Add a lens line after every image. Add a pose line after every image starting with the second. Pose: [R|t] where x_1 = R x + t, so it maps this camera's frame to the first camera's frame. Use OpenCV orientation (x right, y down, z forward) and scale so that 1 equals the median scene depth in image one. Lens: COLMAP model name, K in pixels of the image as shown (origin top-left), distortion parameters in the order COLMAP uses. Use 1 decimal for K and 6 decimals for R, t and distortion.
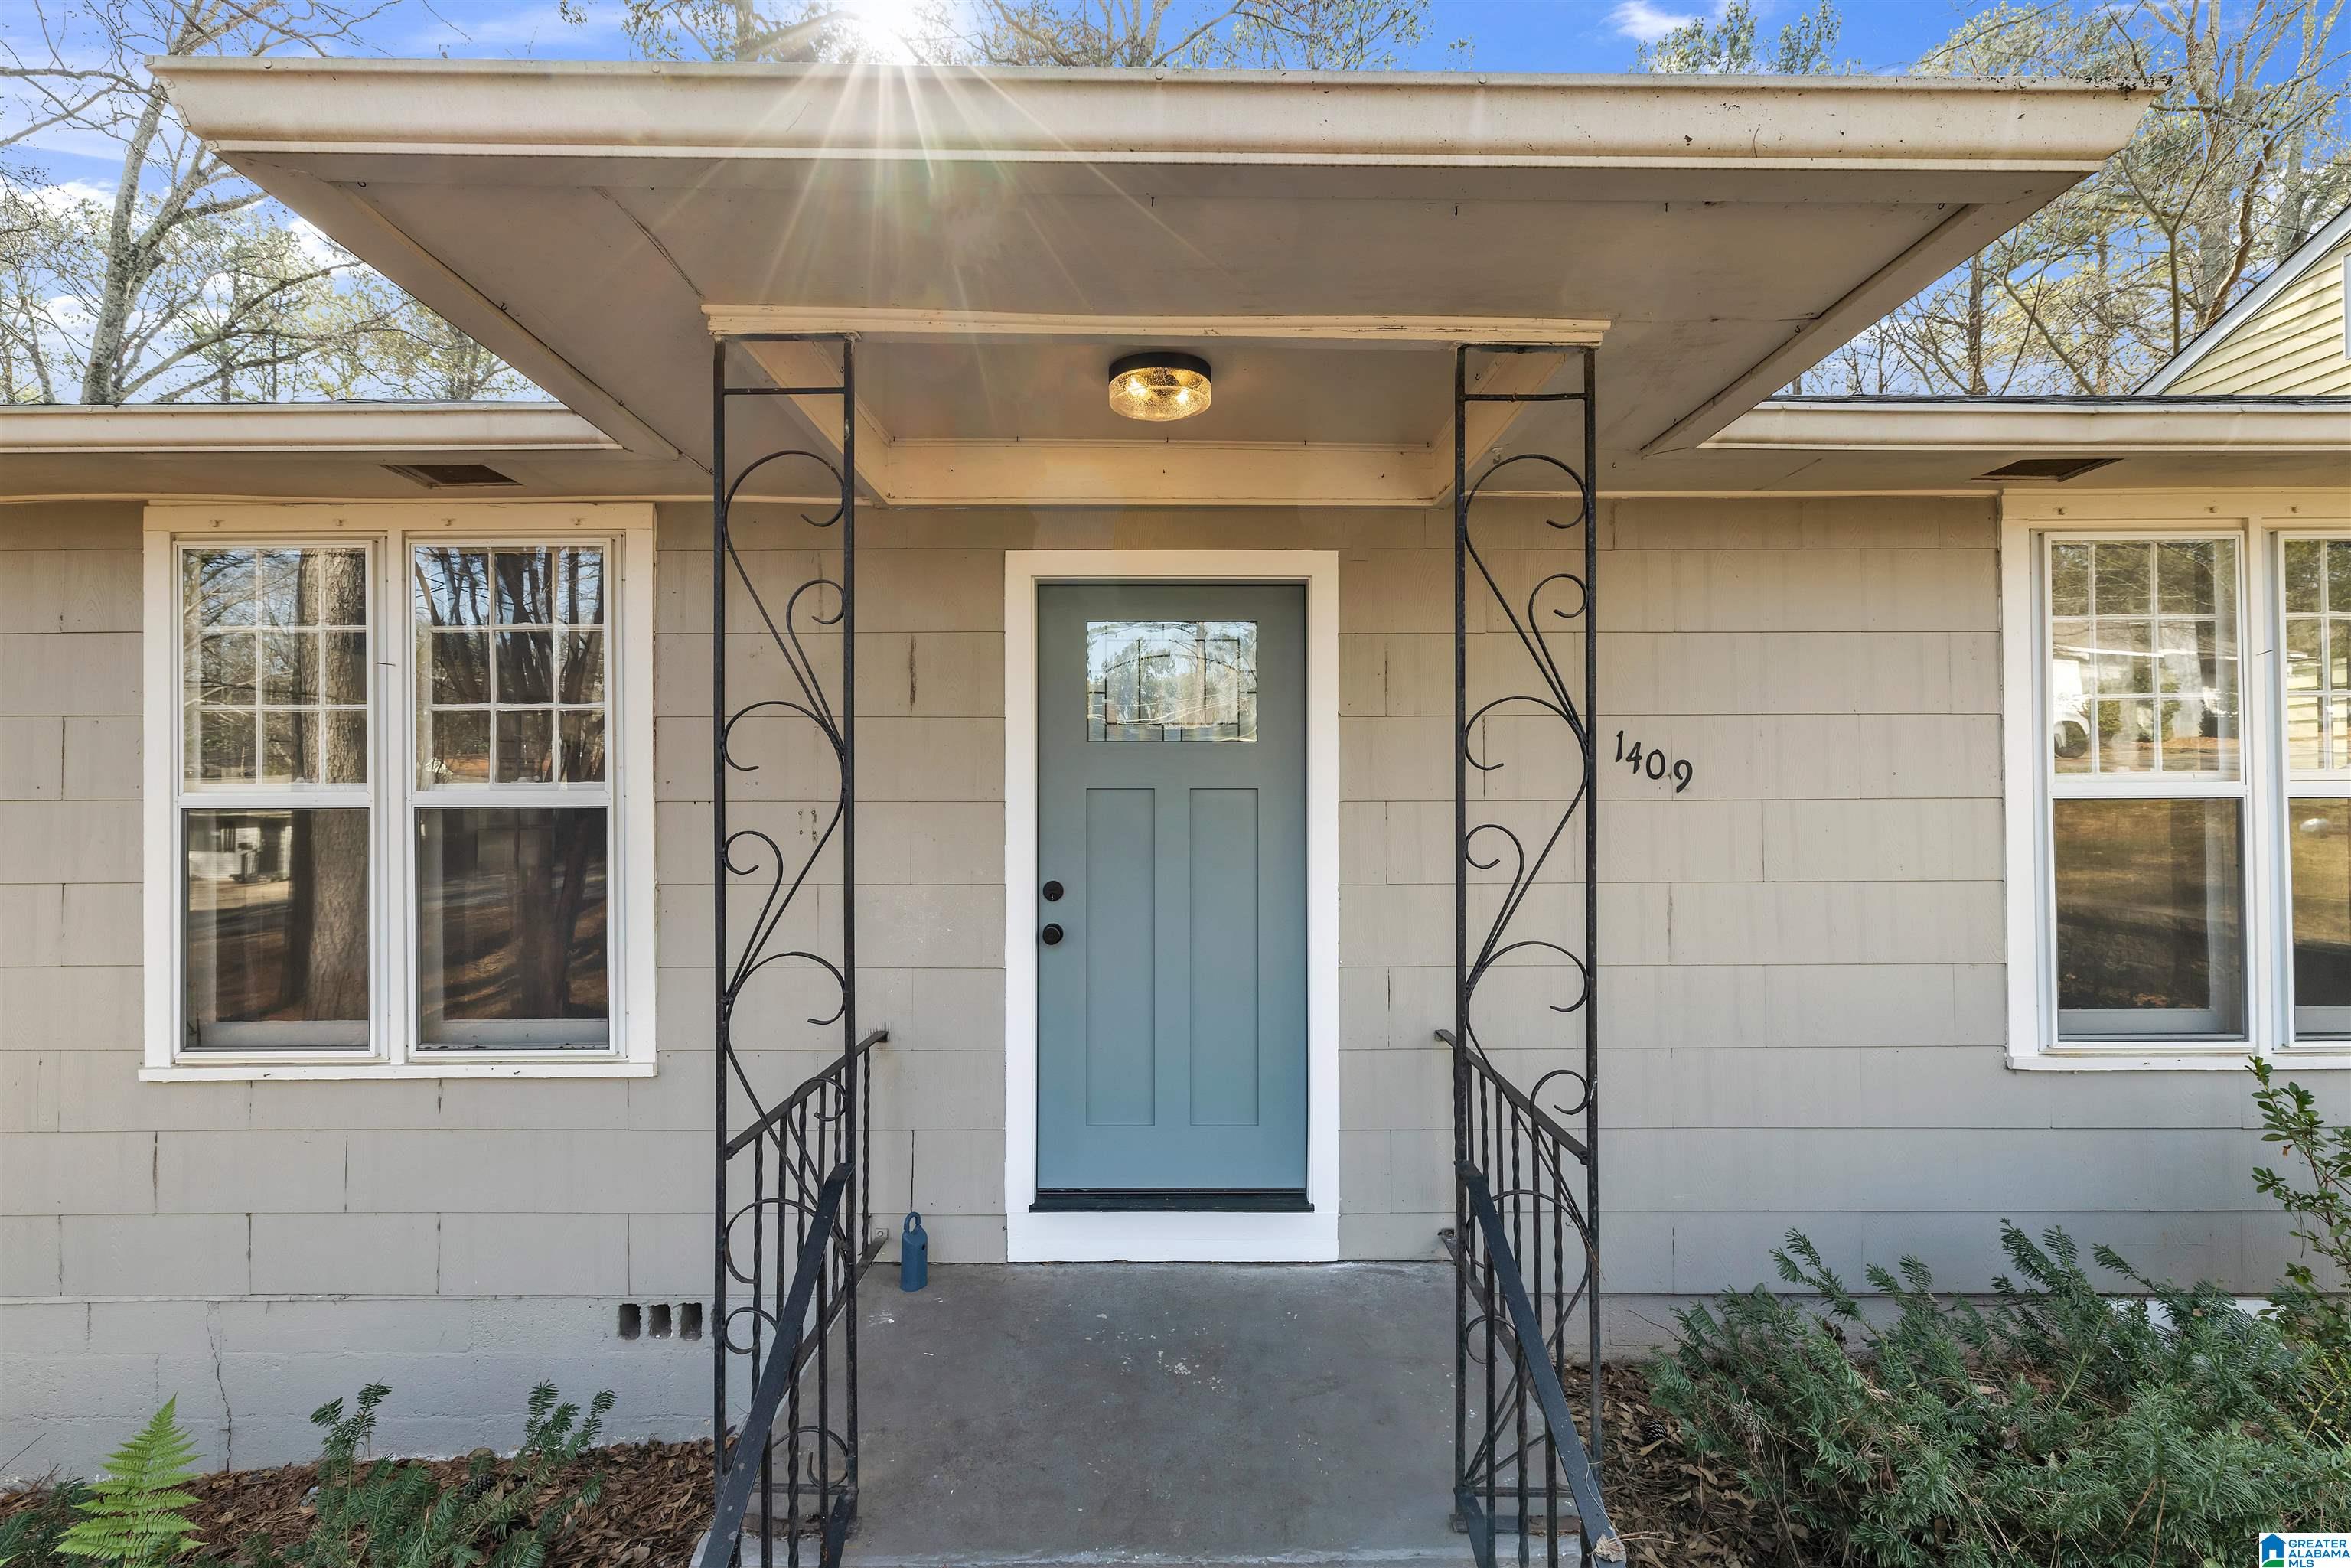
lens RADIAL K [[1068.1, 0, 1135.4], [0, 1068.1, 789.9], [0, 0, 1]] dist [-0.002218, -0.000408]
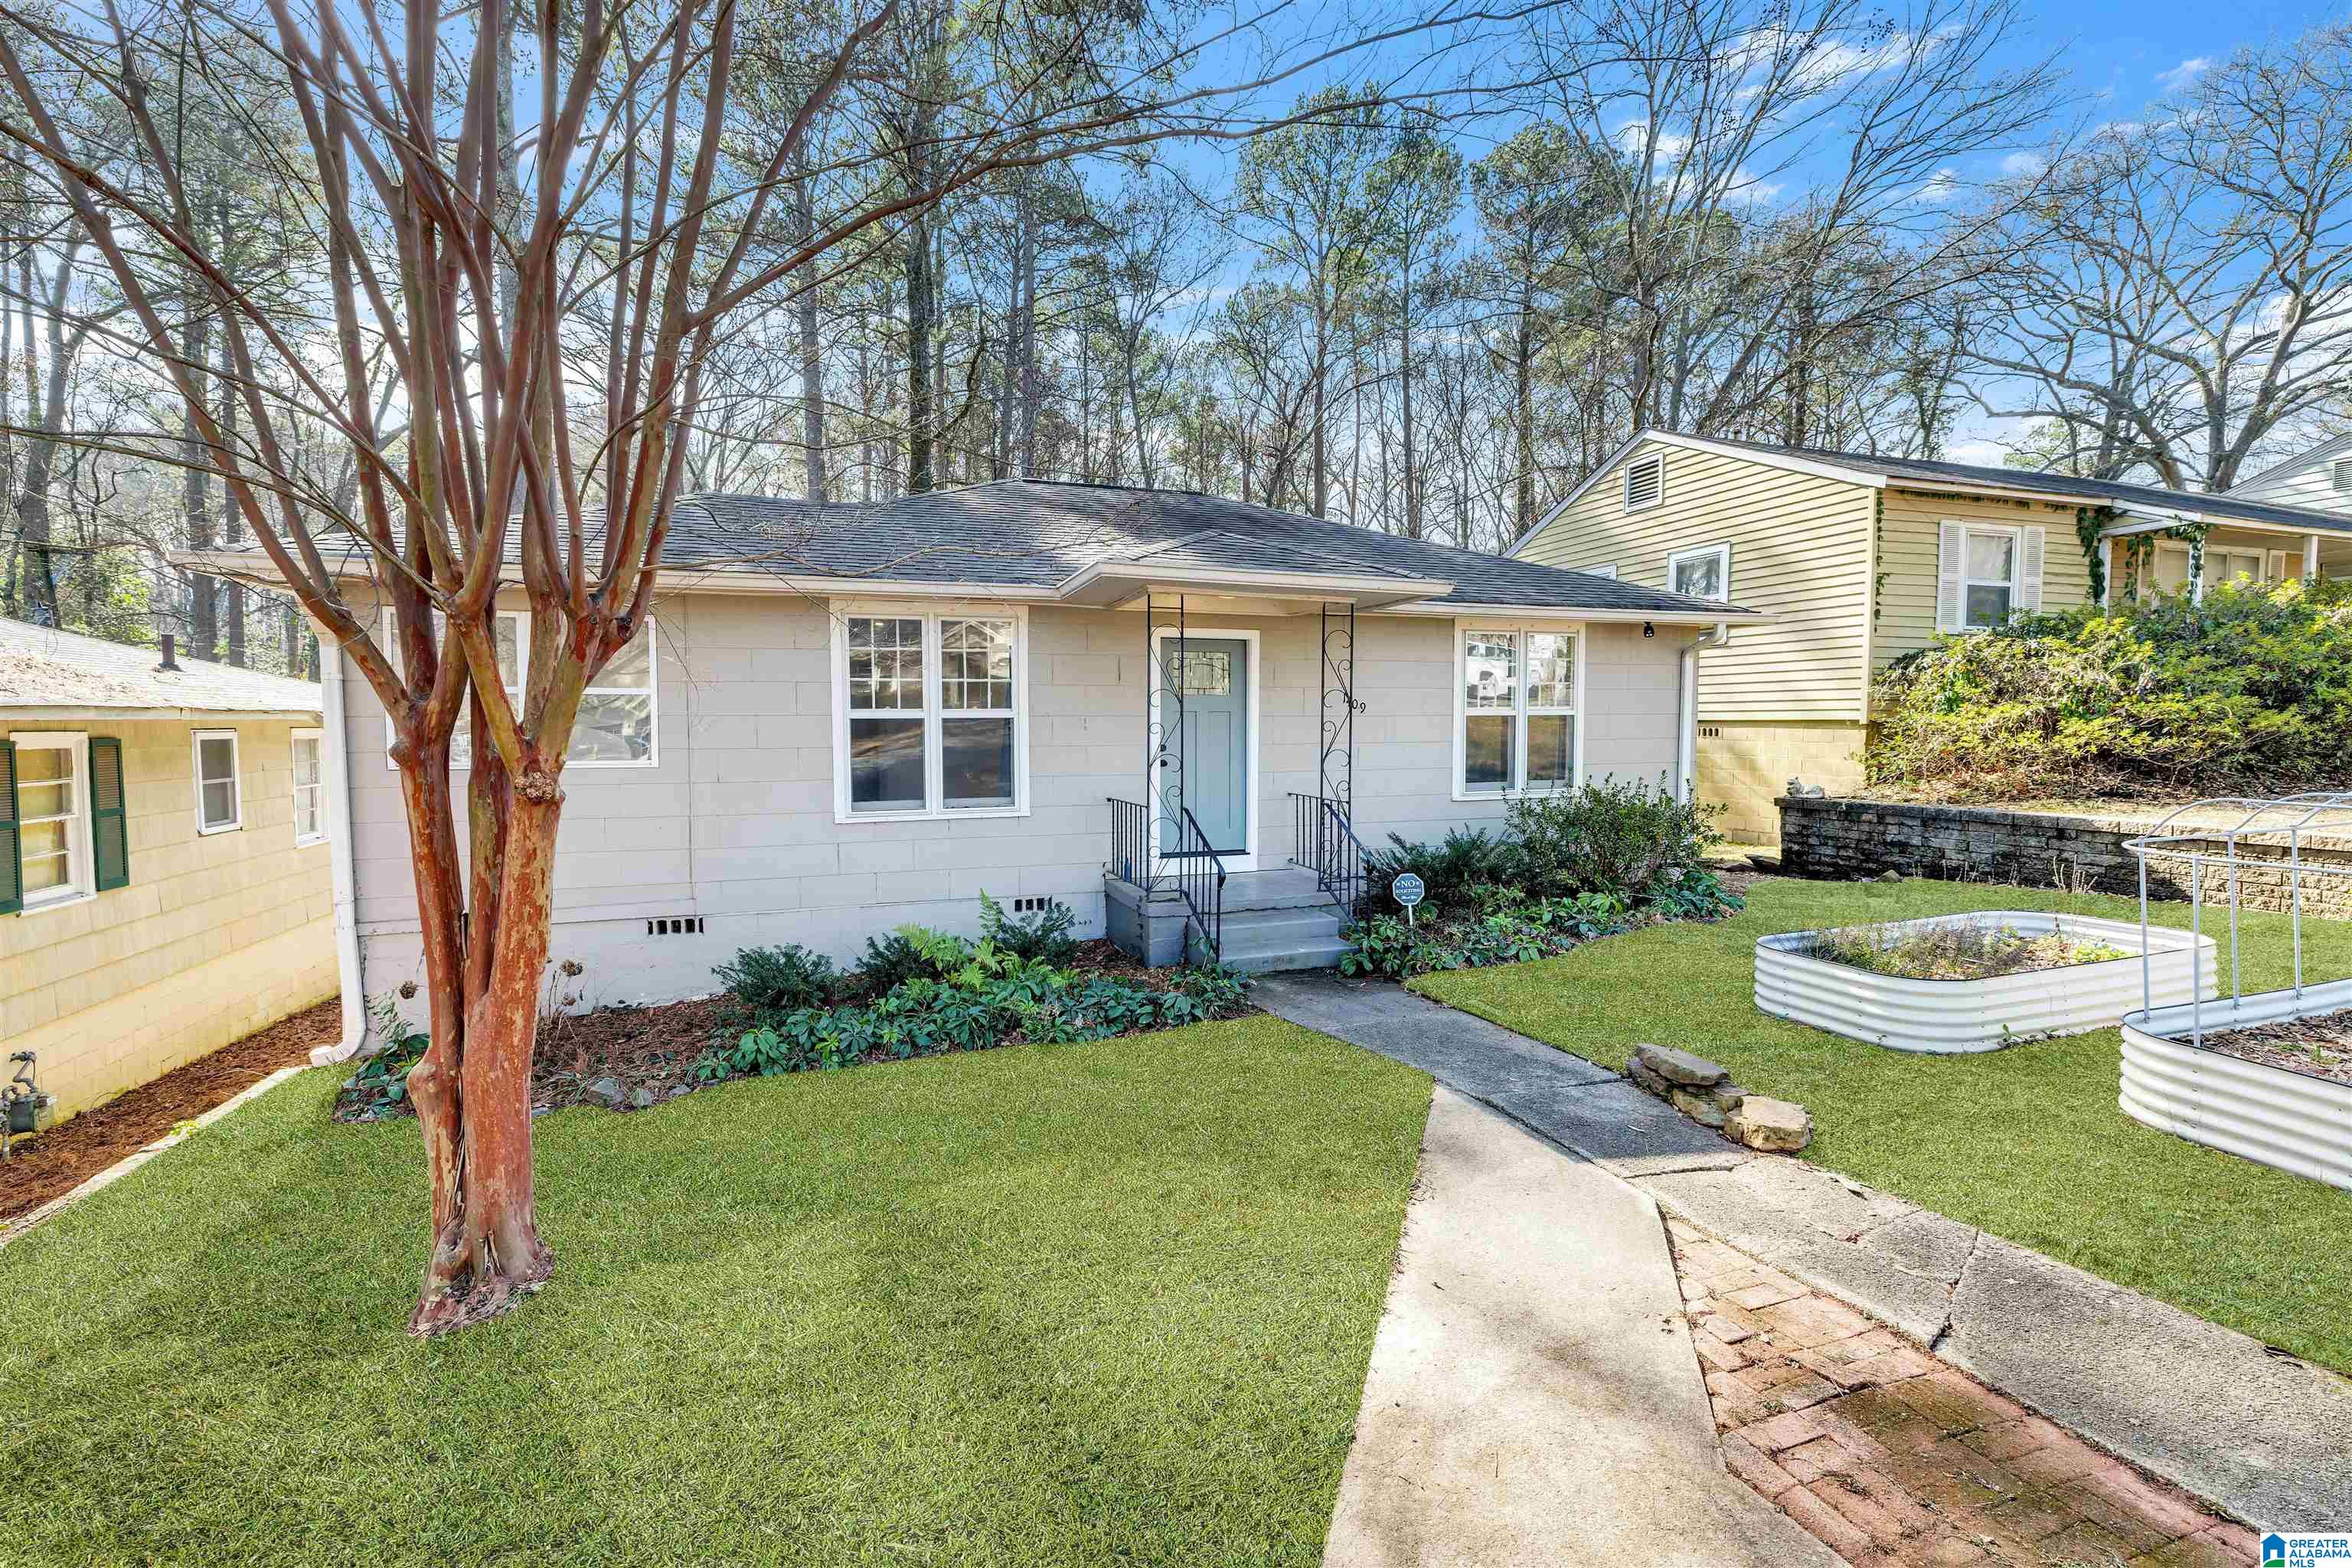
lens RADIAL K [[1024.7, 0, 1169.9], [0, 1024.7, 781.3], [0, 0, 1]] dist [-0.007061, 0.002390]
pose [[0.944472, -0.016898, 0.328158, -0.967487], [-0.005105, 0.997802, 0.066071, 0.004359], [-0.328553, -0.064078, 0.942309, -1.584899]]
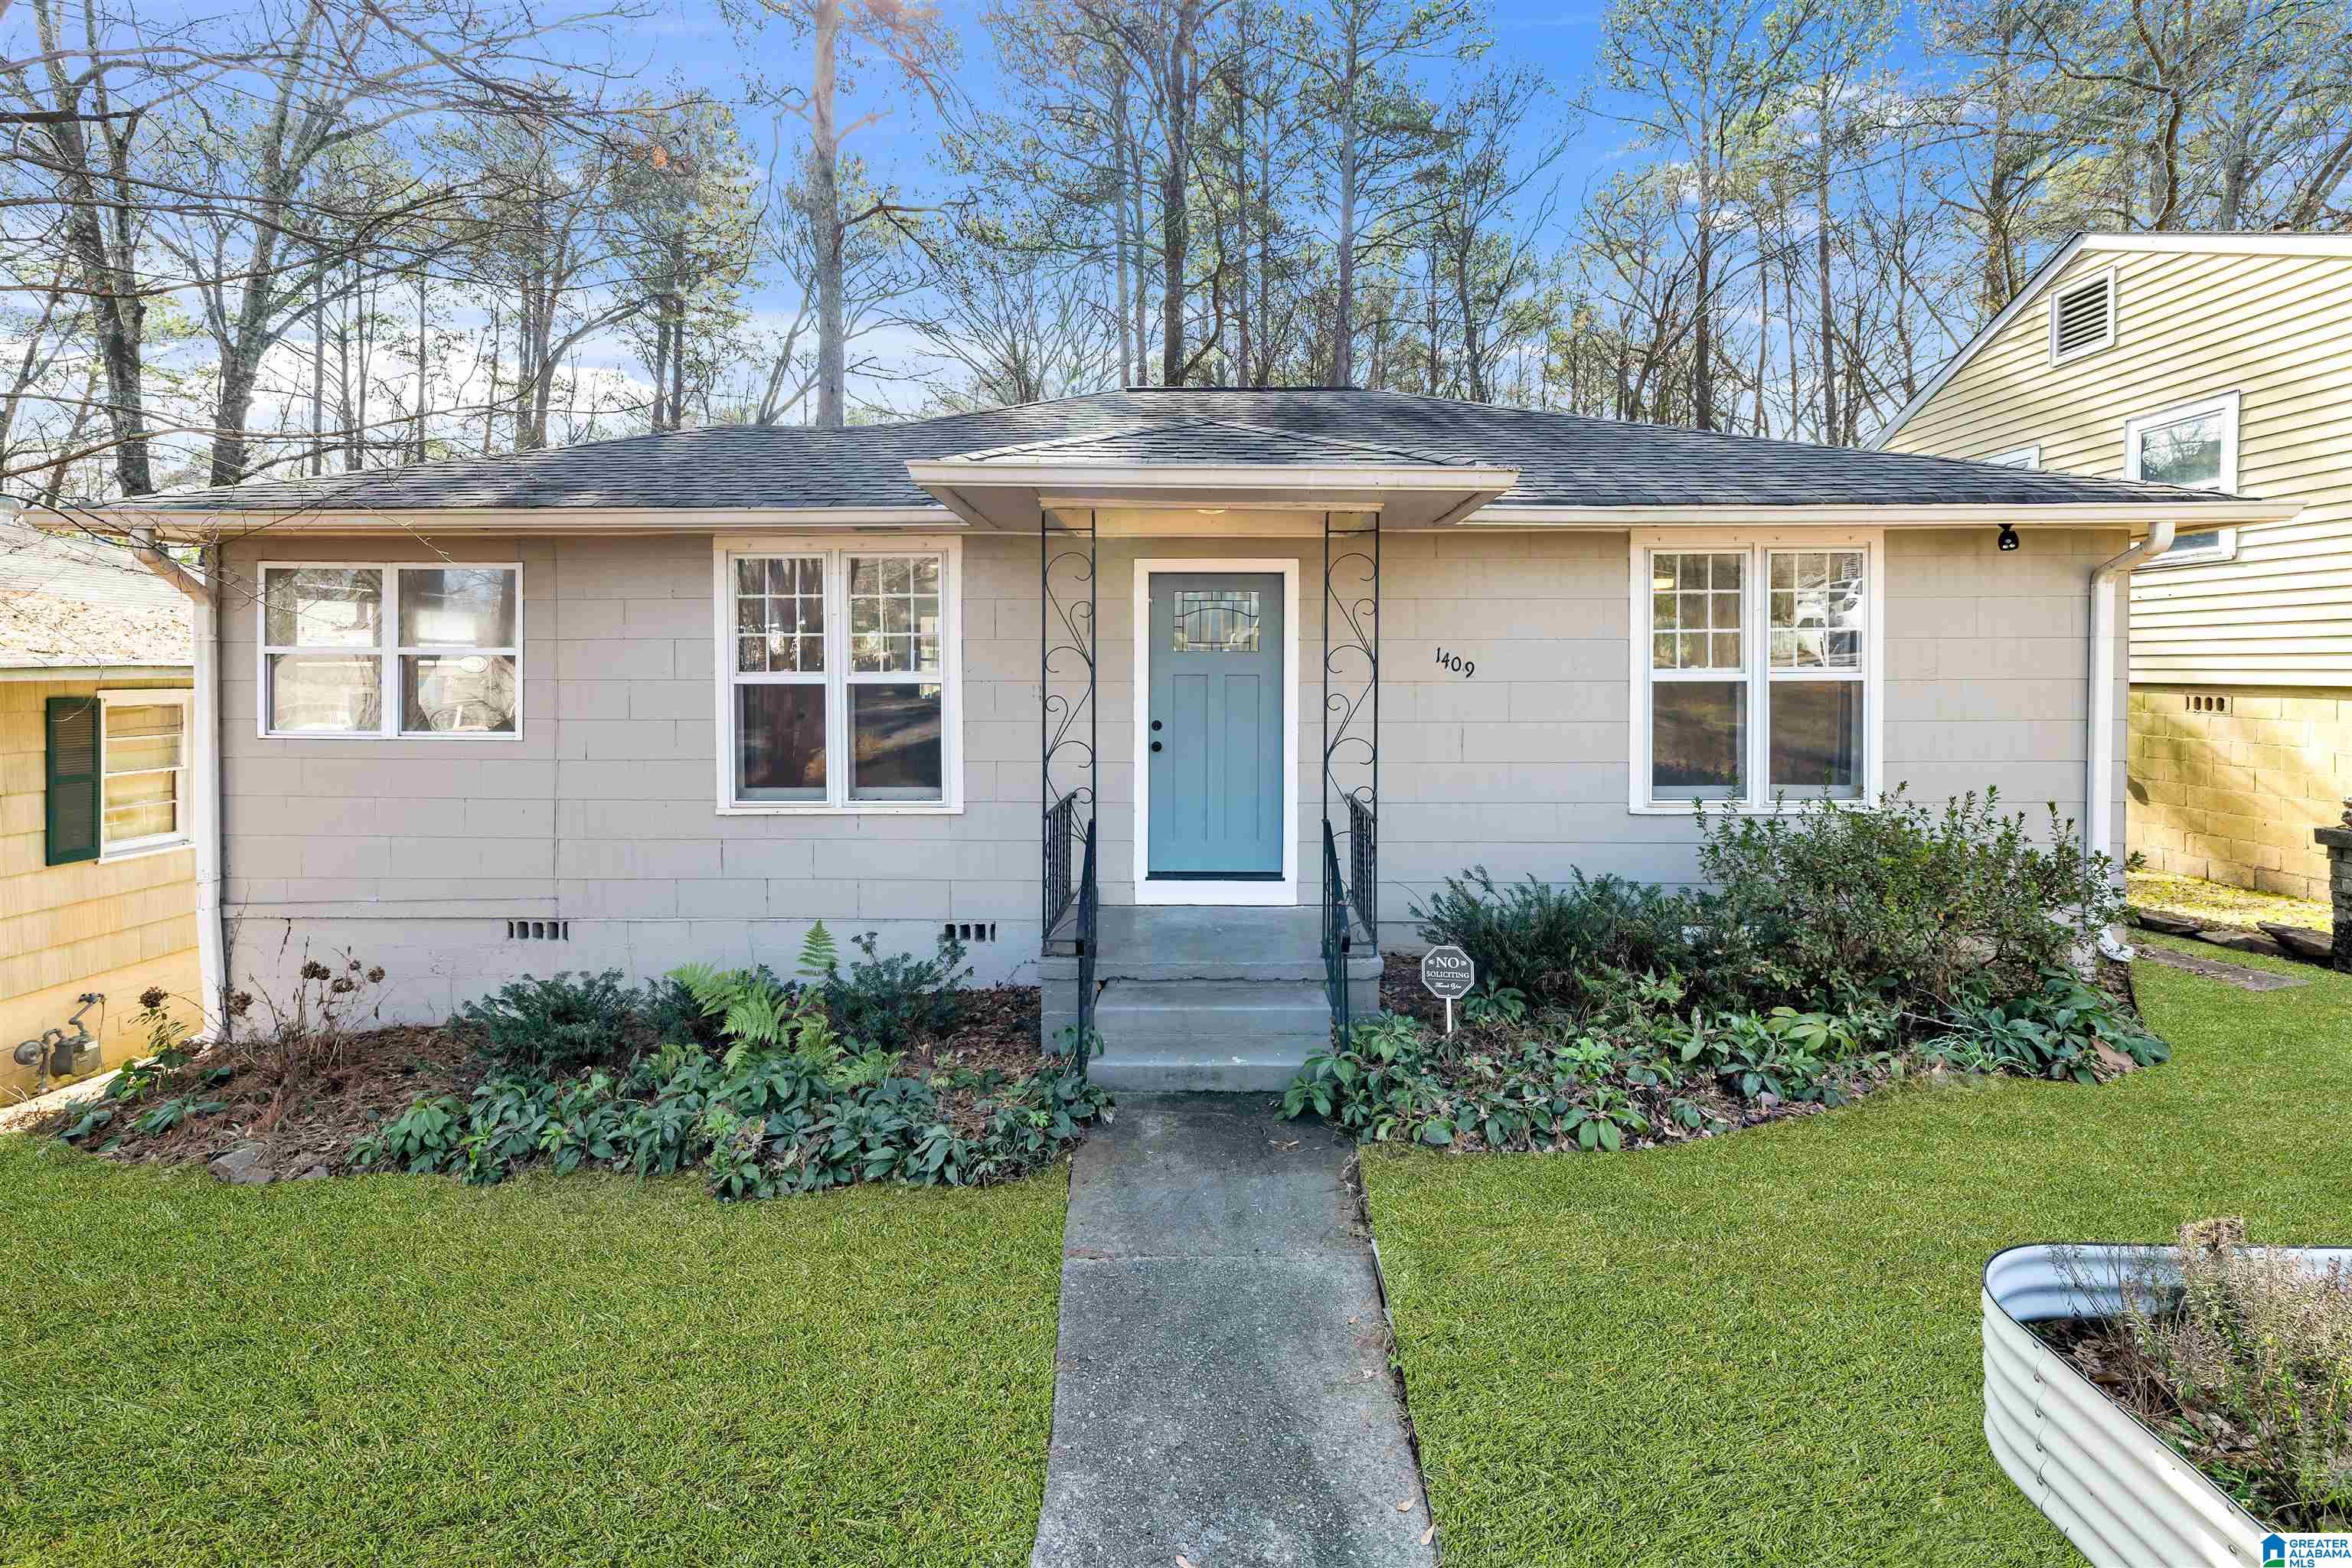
lens RADIAL K [[1068.6, 0, 1156.4], [0, 1068.6, 682.3], [0, 0, 1]] dist [-0.002218, -0.000408]
pose [[0.999796, 0.005597, -0.019401, -0.040252], [-0.005142, 0.999712, 0.023441, -0.034732], [0.019527, -0.023336, 0.999537, -1.043419]]
